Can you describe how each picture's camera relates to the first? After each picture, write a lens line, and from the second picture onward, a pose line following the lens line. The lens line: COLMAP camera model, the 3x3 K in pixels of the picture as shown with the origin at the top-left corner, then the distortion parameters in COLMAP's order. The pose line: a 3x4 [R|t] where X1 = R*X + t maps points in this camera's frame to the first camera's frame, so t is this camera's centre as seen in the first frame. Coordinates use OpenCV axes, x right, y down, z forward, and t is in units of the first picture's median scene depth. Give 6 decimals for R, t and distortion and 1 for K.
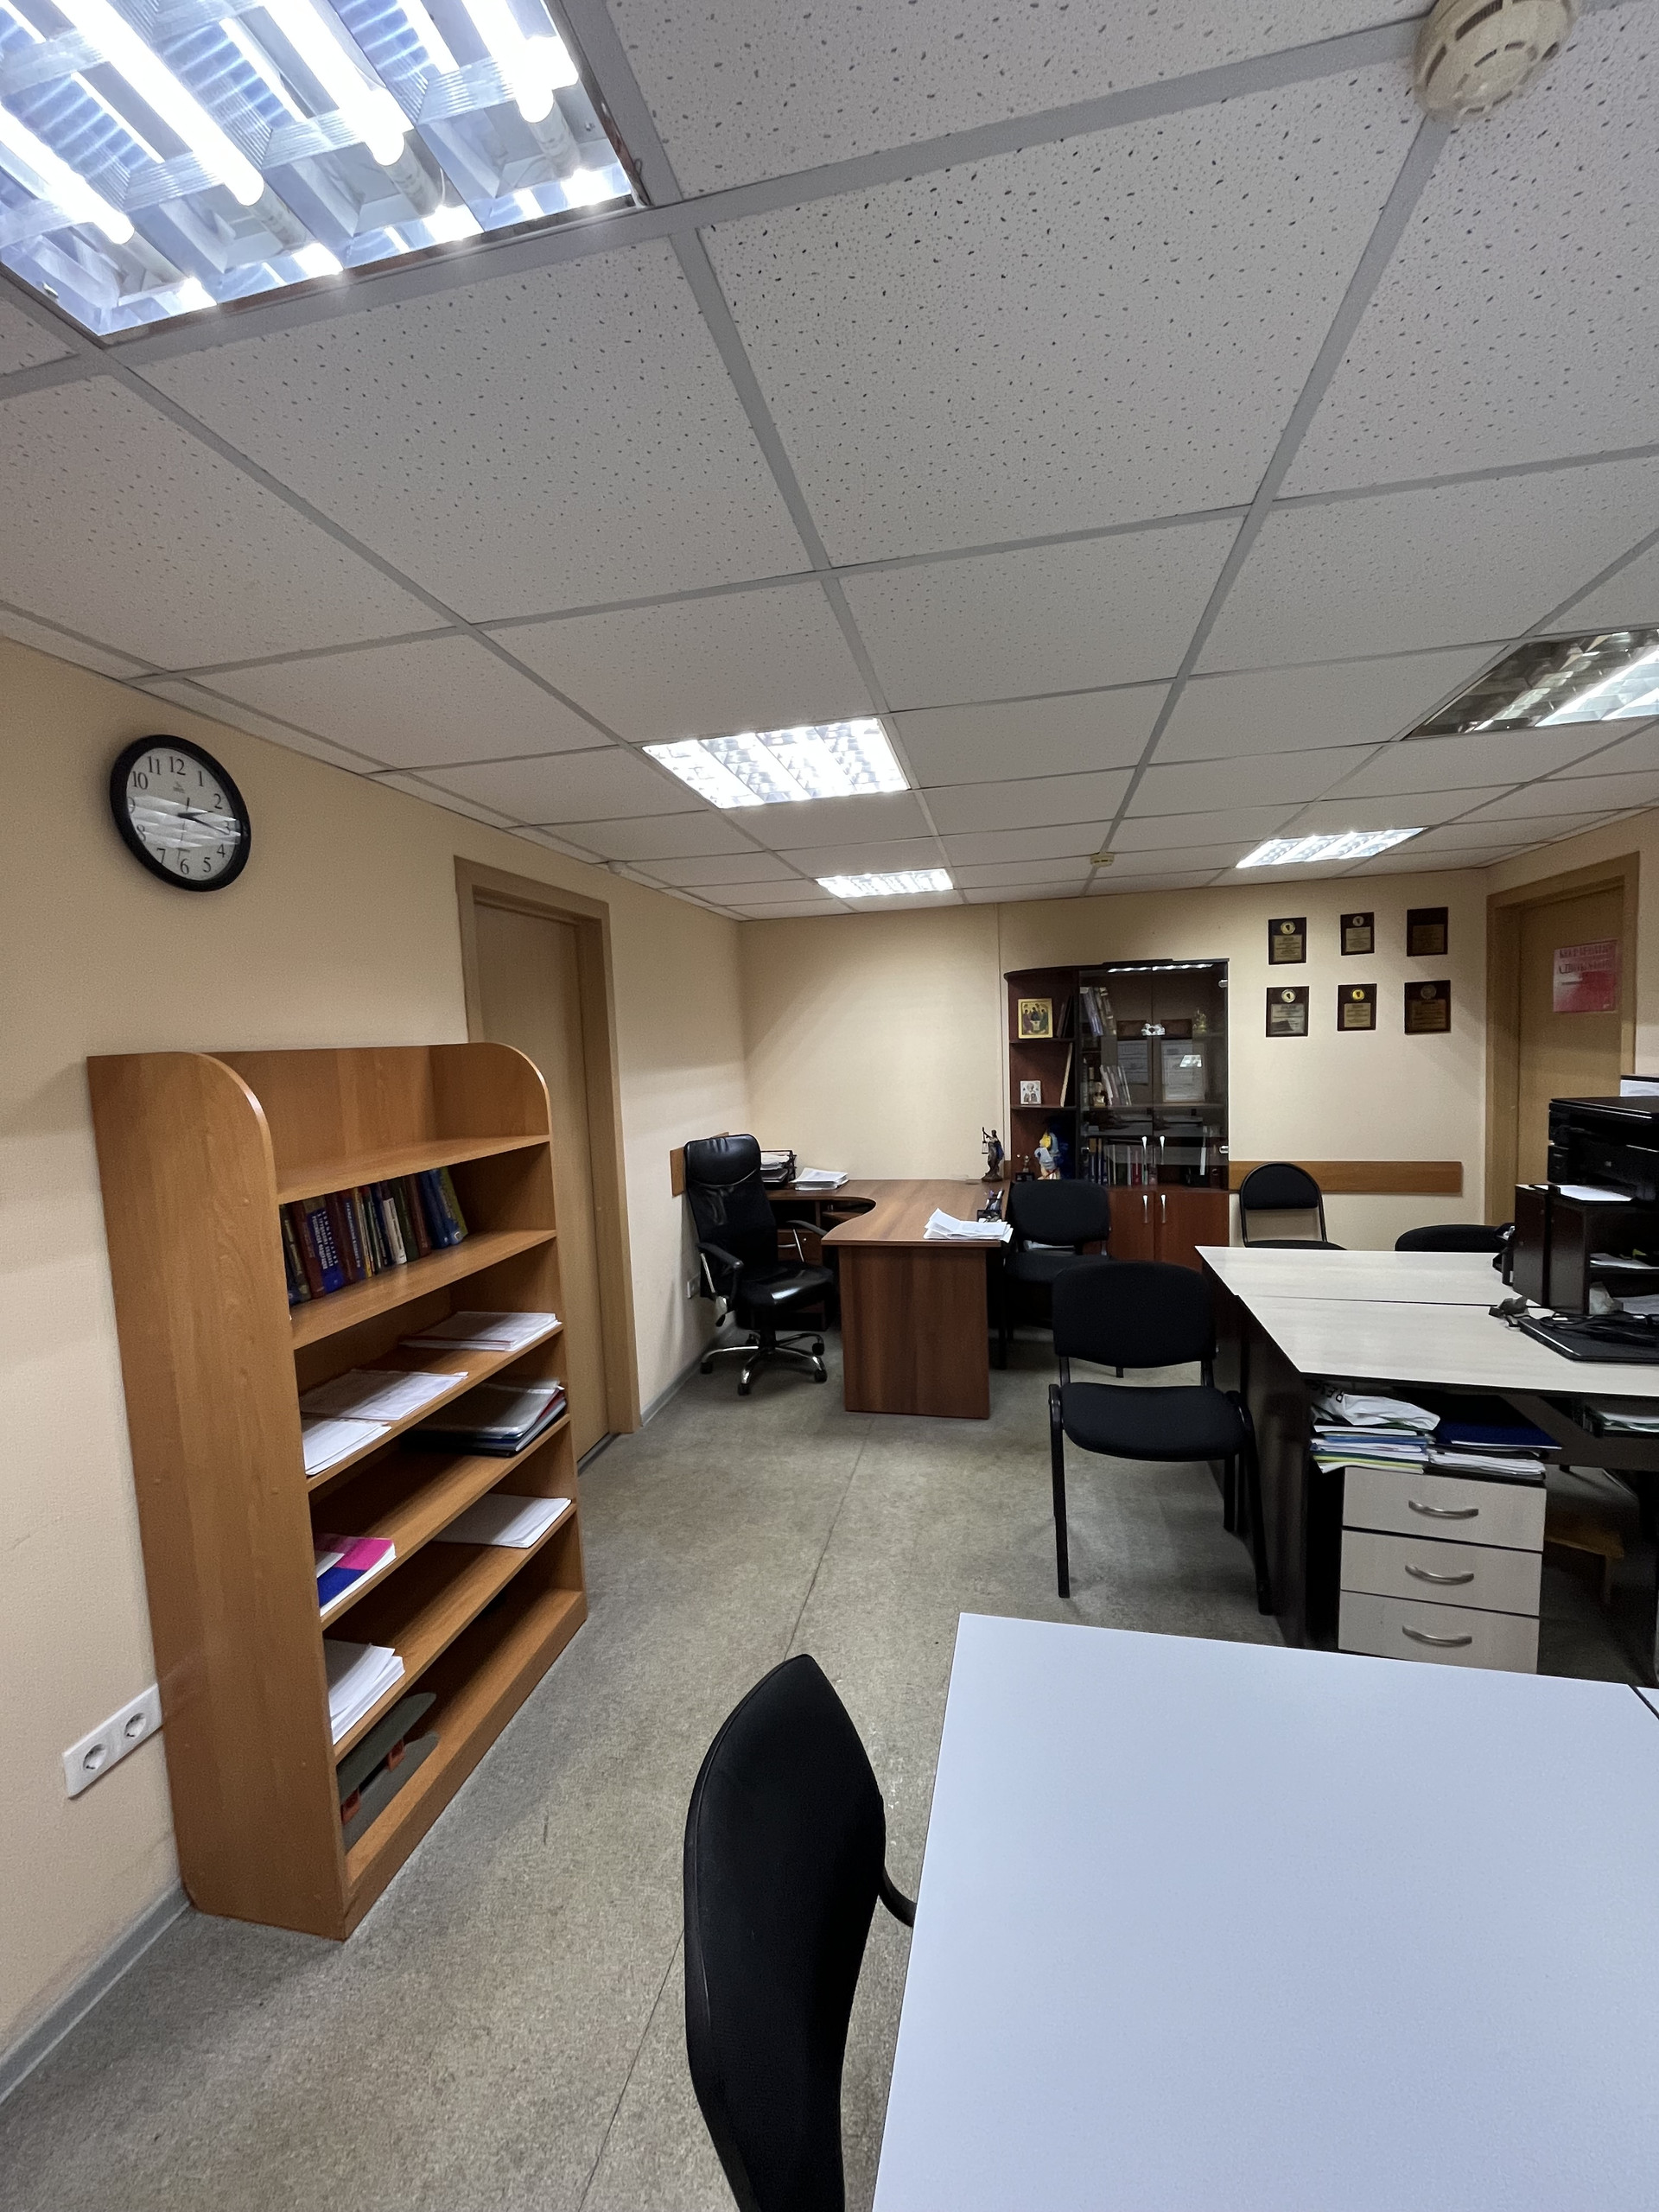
lens RADIAL K [[893.5, 0, 822.8], [0, 893.5, 1109.0], [0, 0, 1]] dist [0.000791, 0.000036]
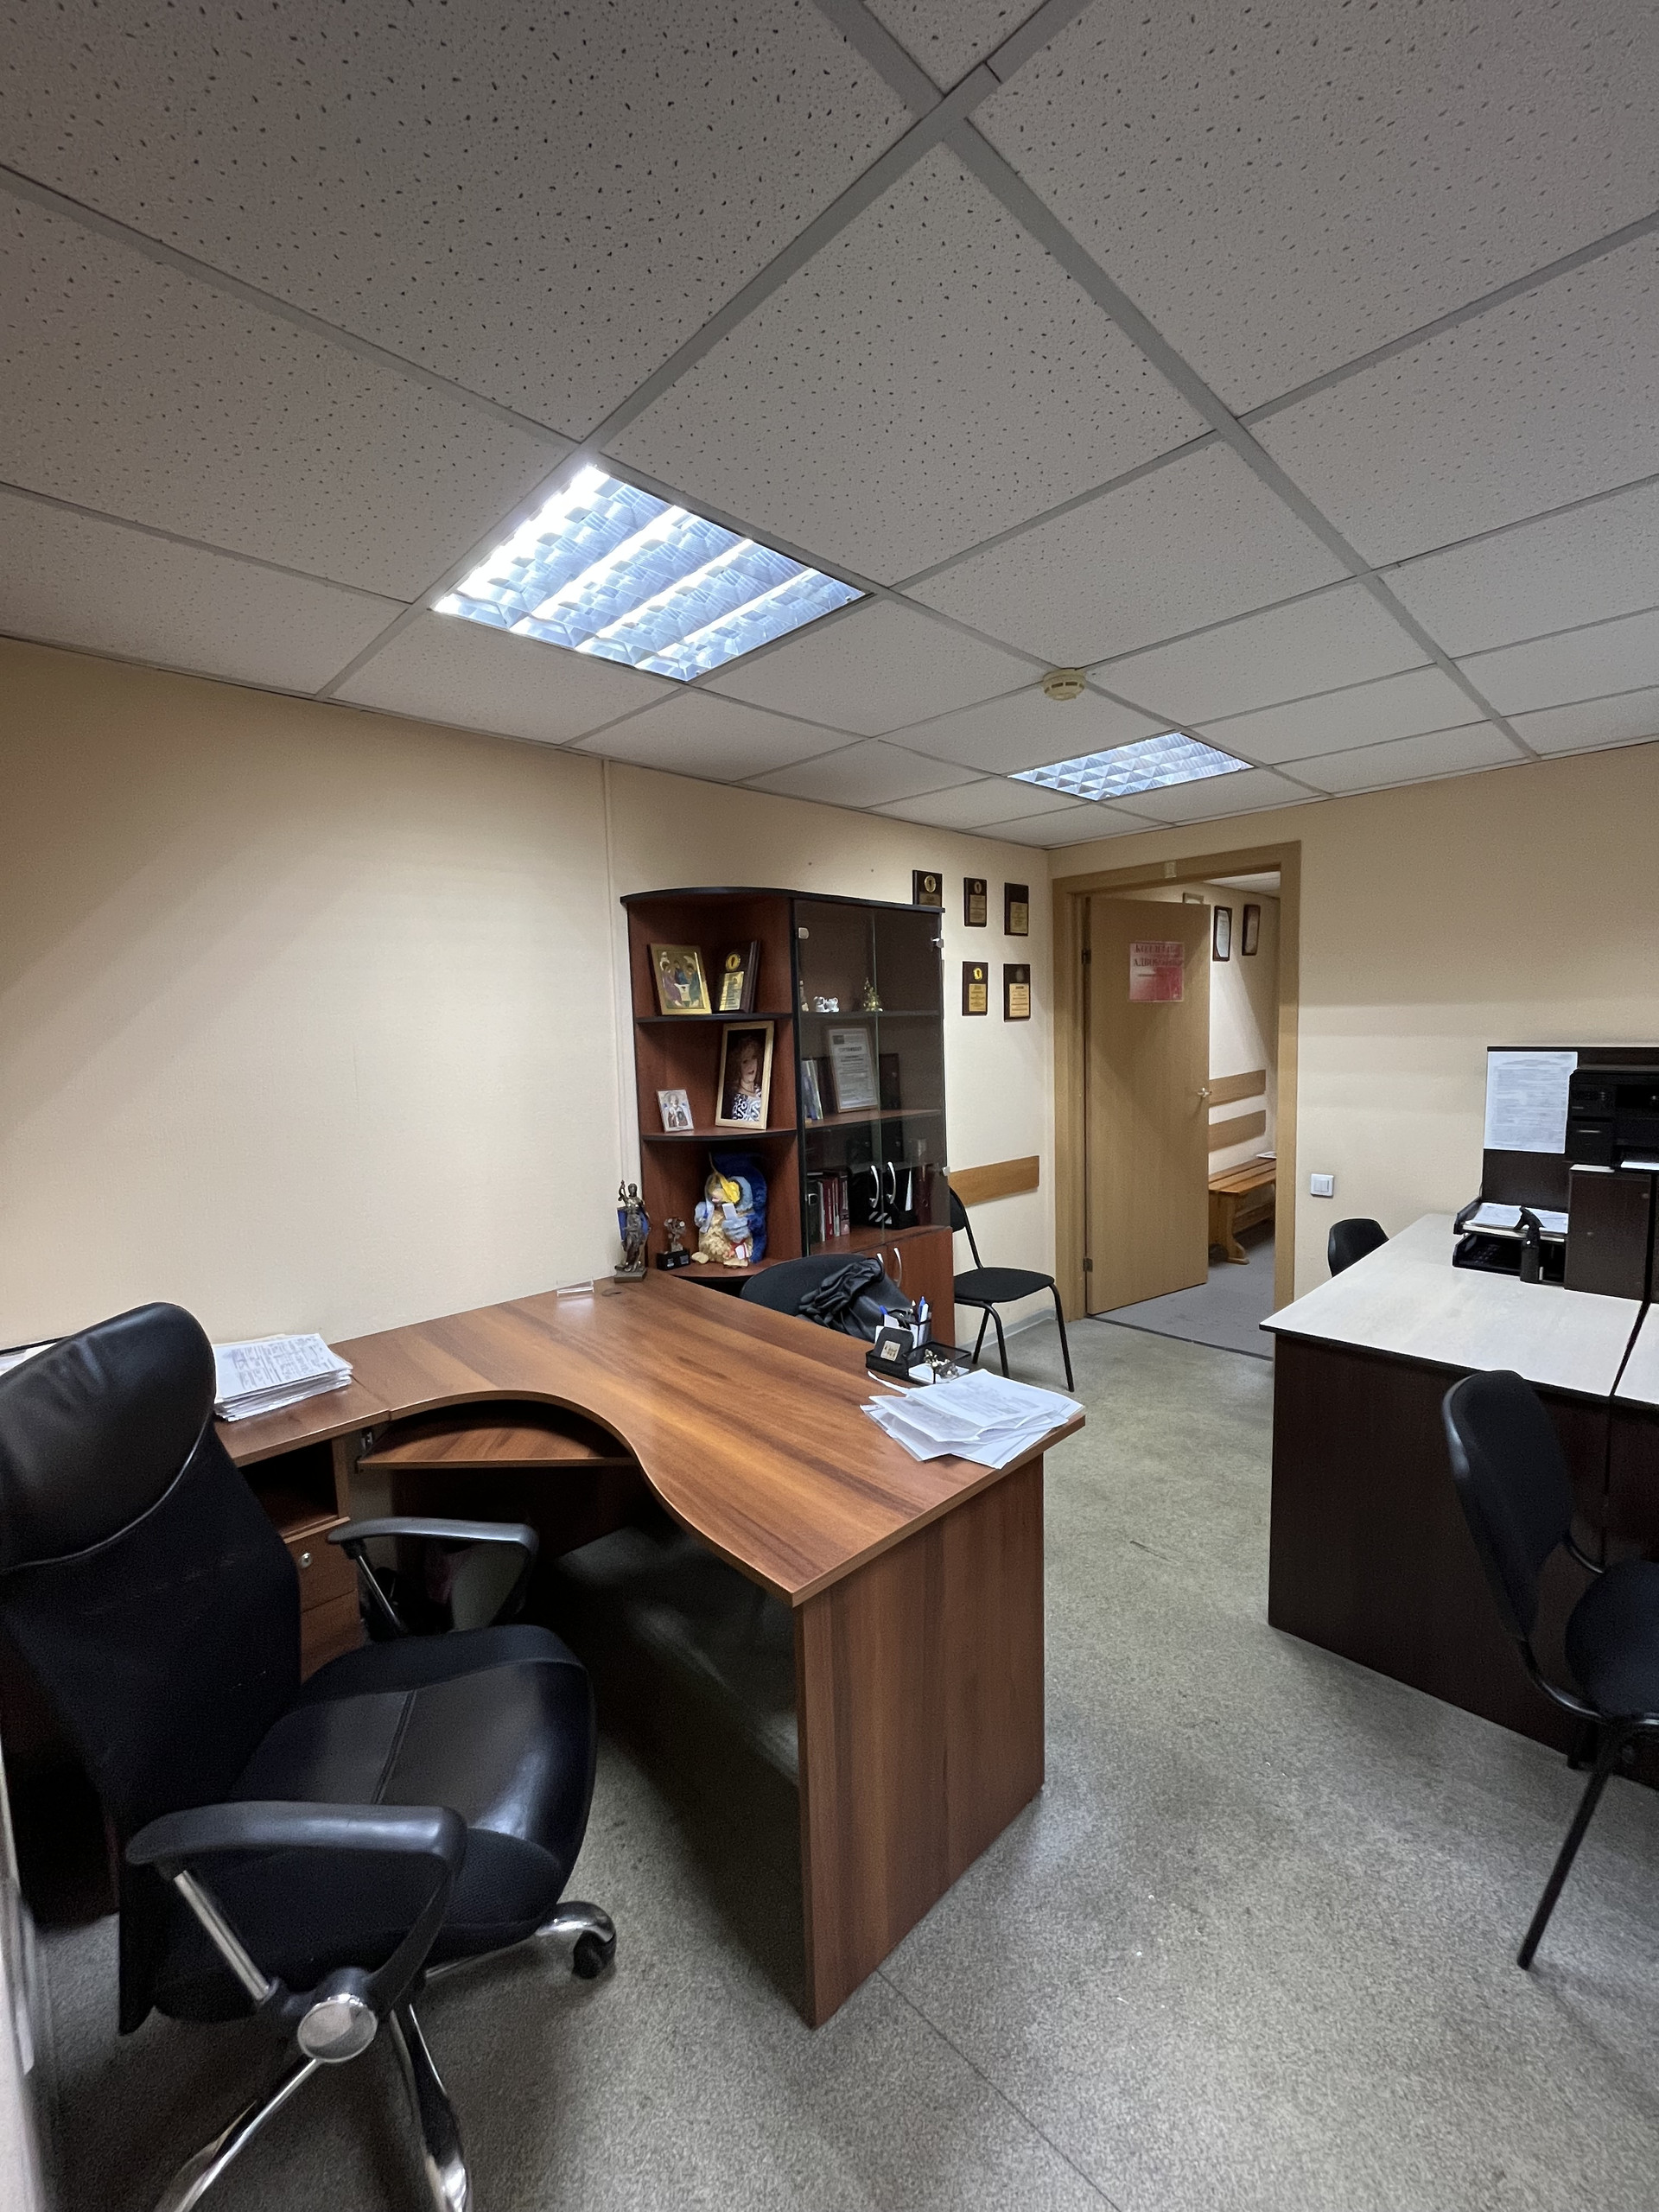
lens RADIAL K [[893.5, 0, 822.8], [0, 893.5, 1109.0], [0, 0, 1]] dist [0.000791, 0.000036]
pose [[0.552159, -0.055525, 0.831888, -0.204469], [0.071454, 0.997260, 0.019135, -0.025404], [-0.830671, 0.048876, 0.554614, 0.653548]]
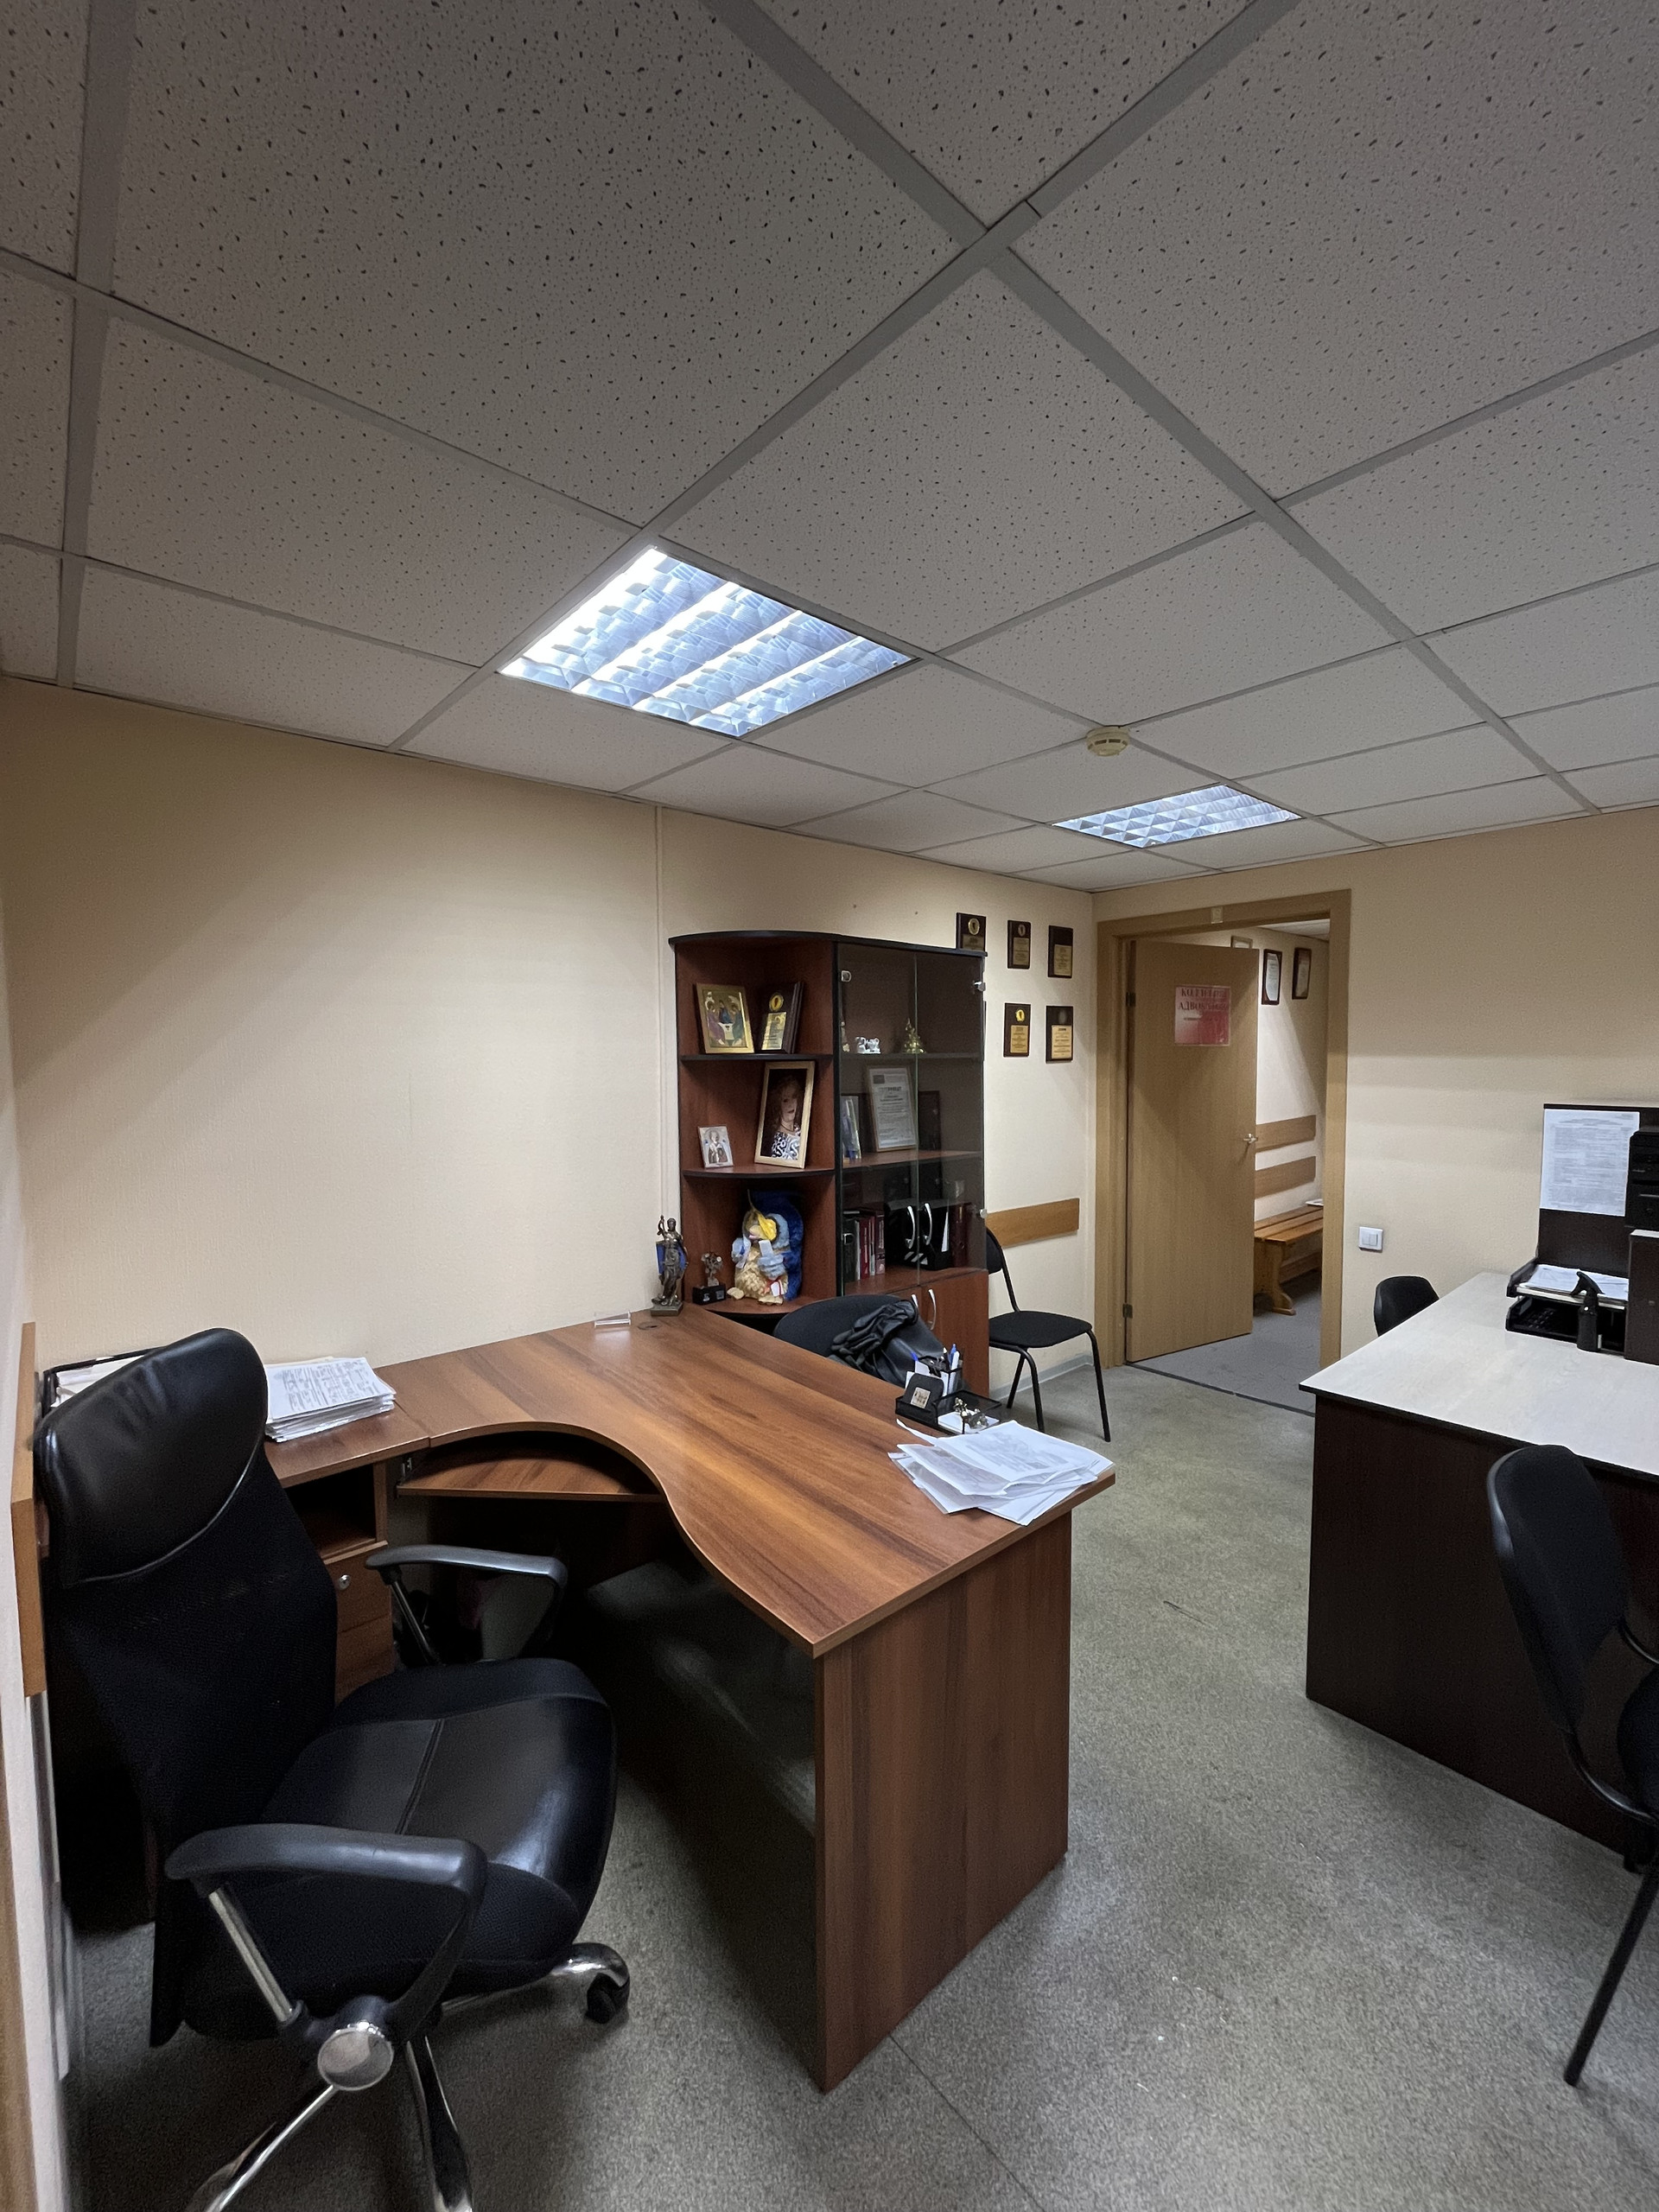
lens RADIAL K [[893.5, 0, 822.8], [0, 893.5, 1109.0], [0, 0, 1]] dist [0.000791, 0.000036]
pose [[0.592169, -0.014845, 0.805677, -0.208018], [0.046390, 0.998800, -0.015693, -0.033114], [-0.804477, 0.046668, 0.592147, 0.647127]]
